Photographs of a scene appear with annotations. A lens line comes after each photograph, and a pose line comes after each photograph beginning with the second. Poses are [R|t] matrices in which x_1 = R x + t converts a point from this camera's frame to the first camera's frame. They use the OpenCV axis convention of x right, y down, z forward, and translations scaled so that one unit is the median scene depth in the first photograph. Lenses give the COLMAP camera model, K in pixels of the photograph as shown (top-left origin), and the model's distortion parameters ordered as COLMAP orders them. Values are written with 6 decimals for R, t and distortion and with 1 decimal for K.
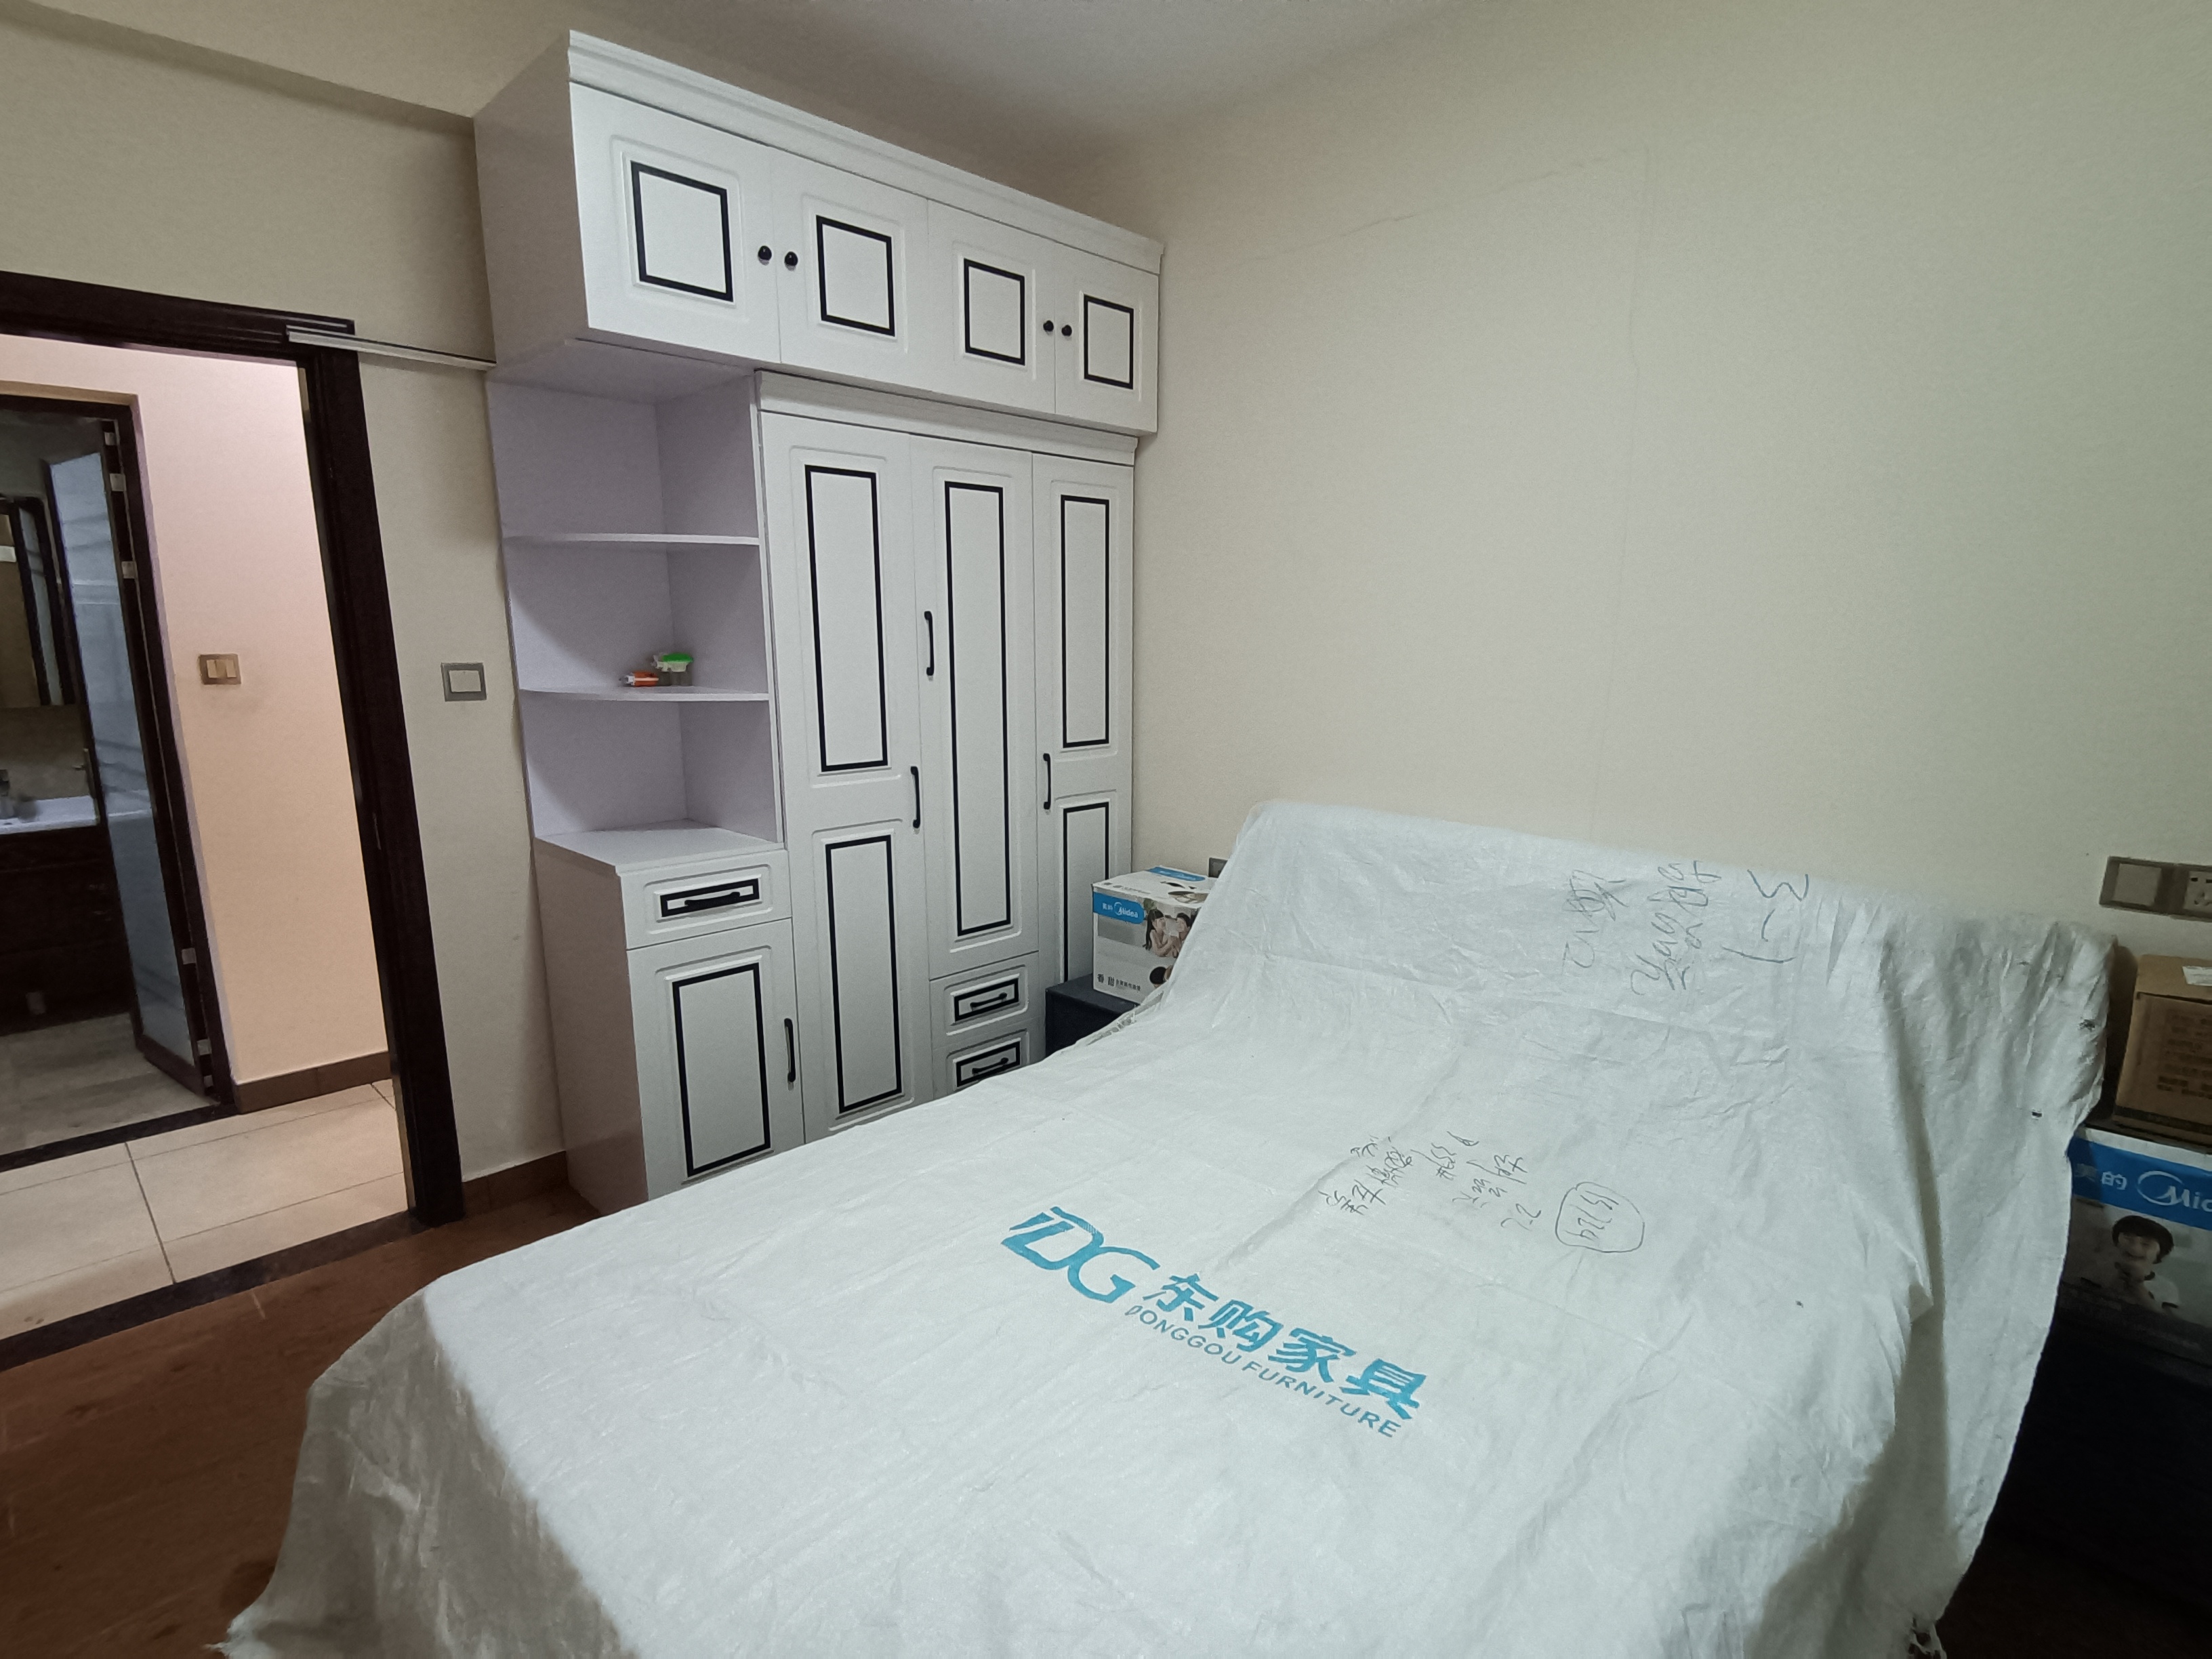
lens RADIAL K [[1105.9, 0, 1110.3], [0, 1105.9, 846.3], [0, 0, 1]] dist [0.019730, -0.009055]
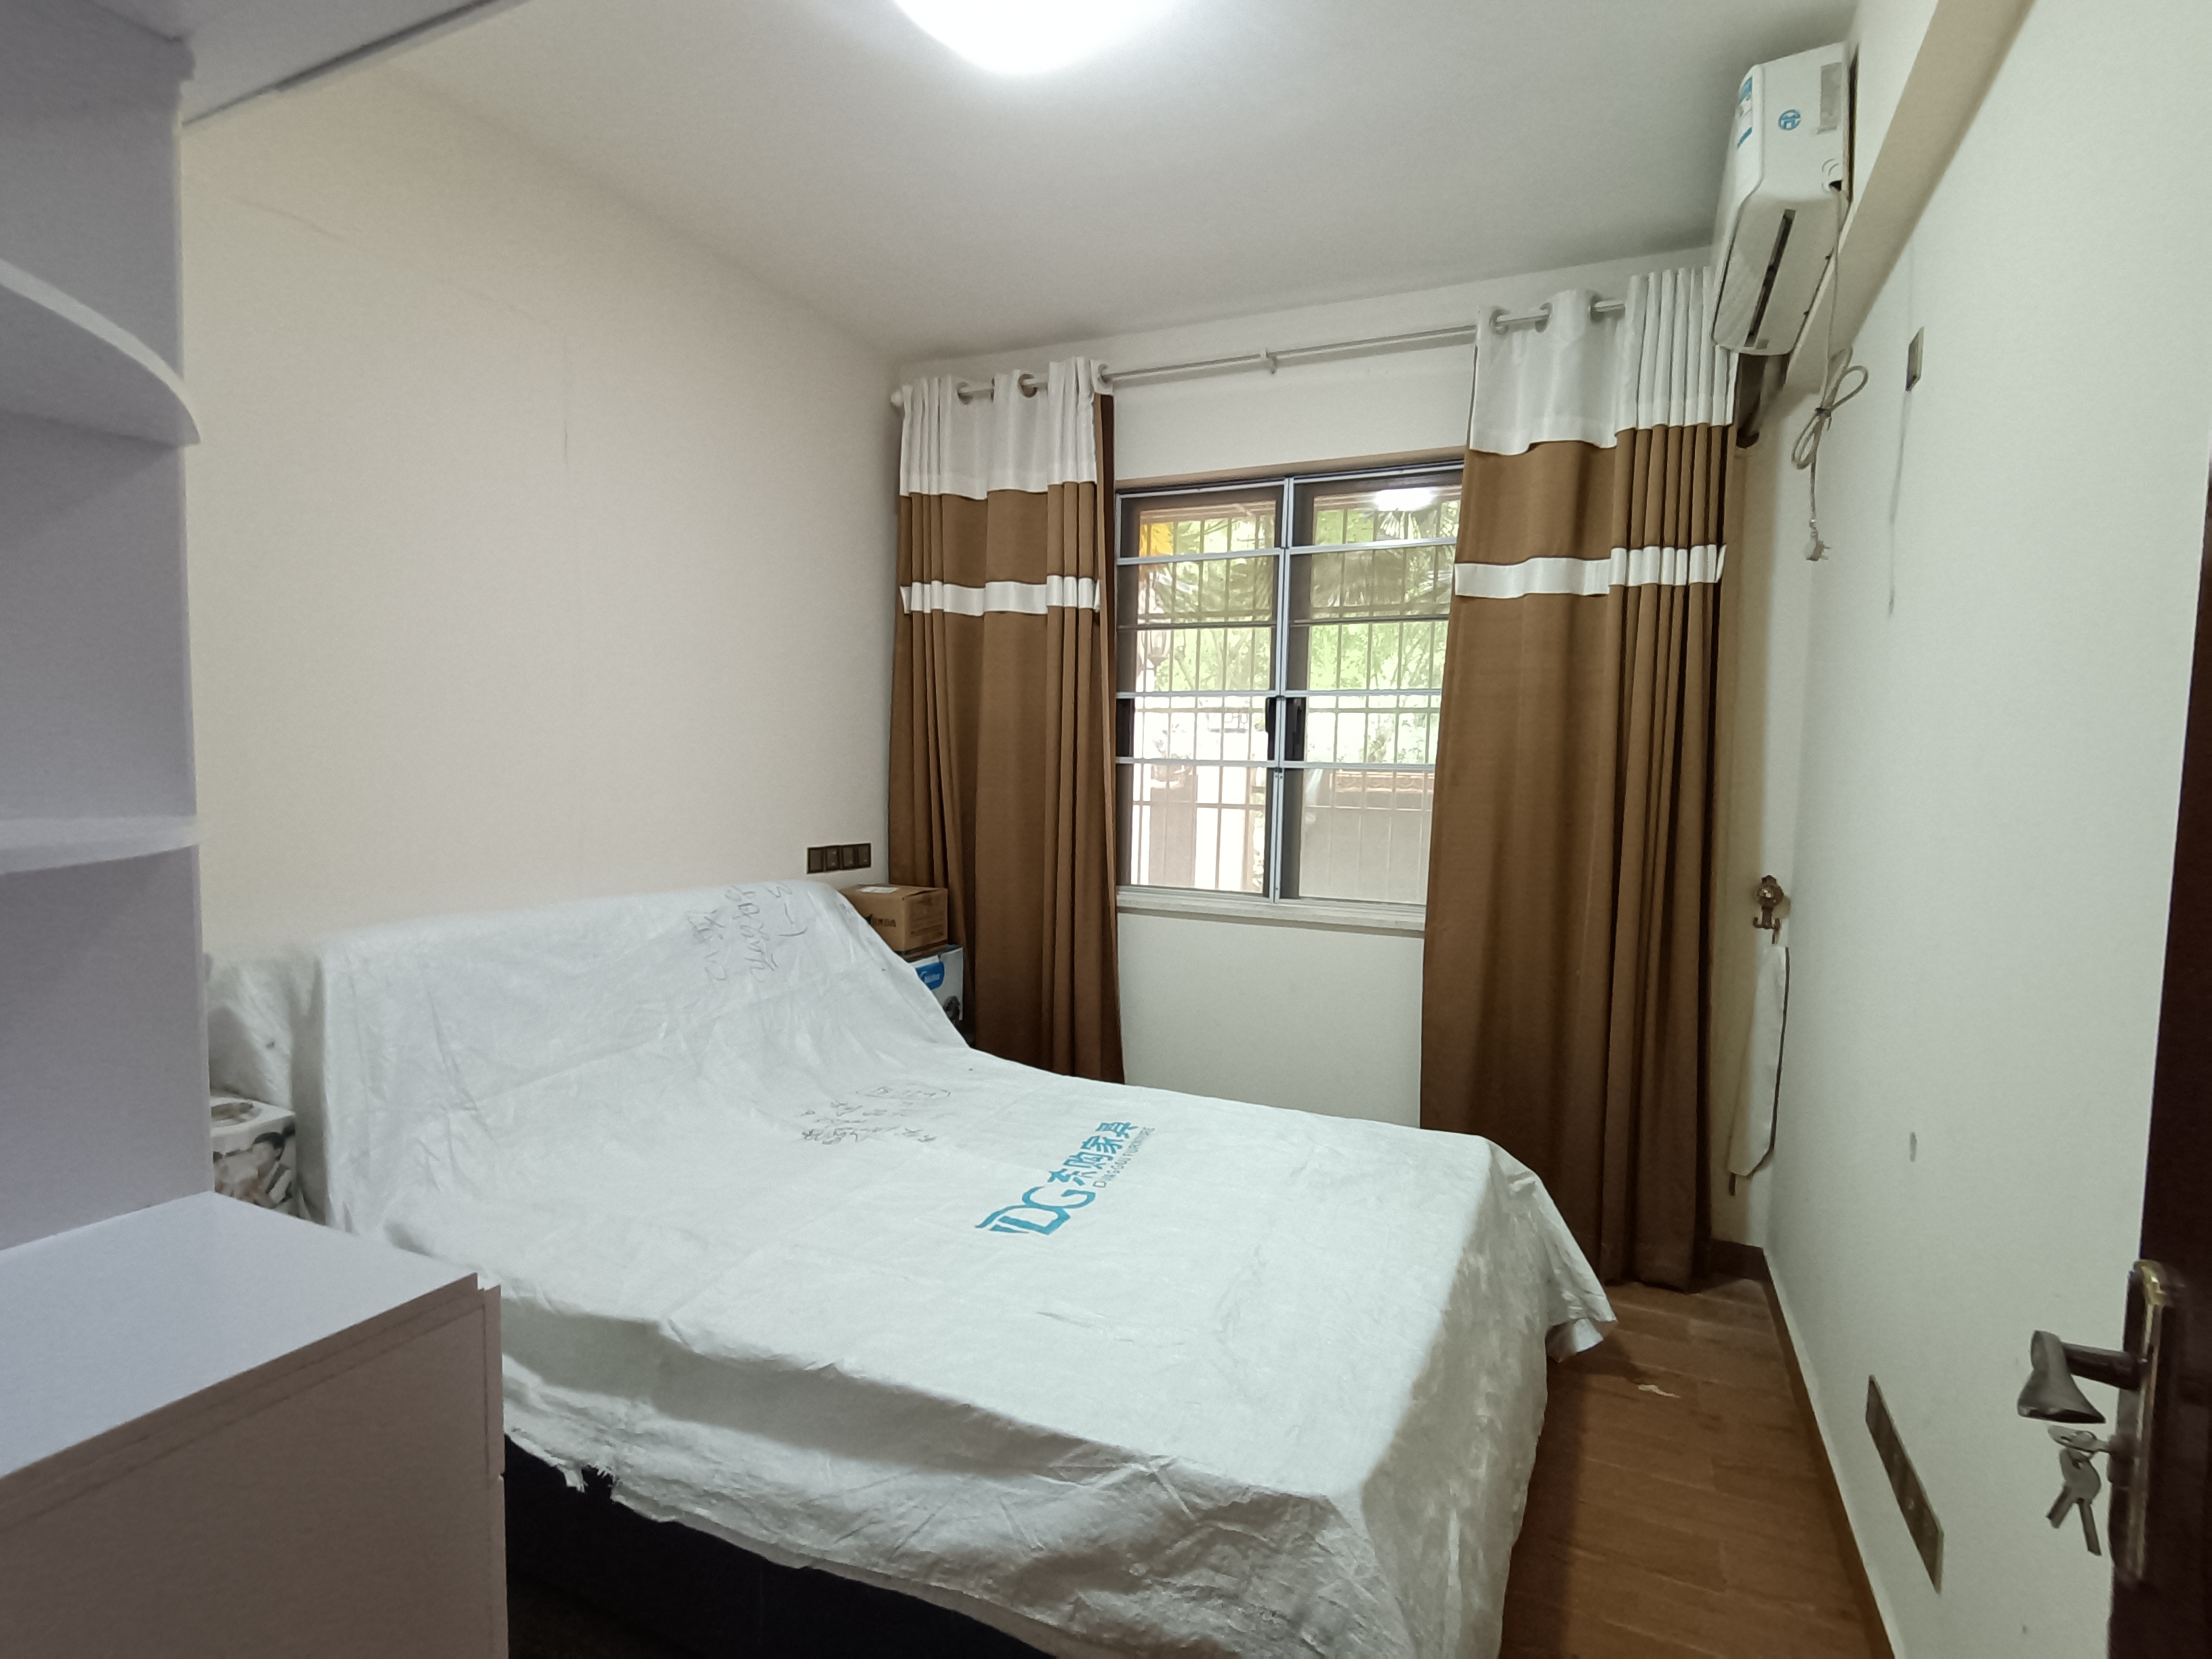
lens RADIAL K [[1105.9, 0, 1110.3], [0, 1105.9, 846.3], [0, 0, 1]] dist [0.019730, -0.009055]
pose [[-0.342087, -0.071931, 0.936911, -1.214592], [0.159750, 0.978100, 0.133421, -0.188617], [-0.925989, 0.195313, -0.323104, 1.274245]]
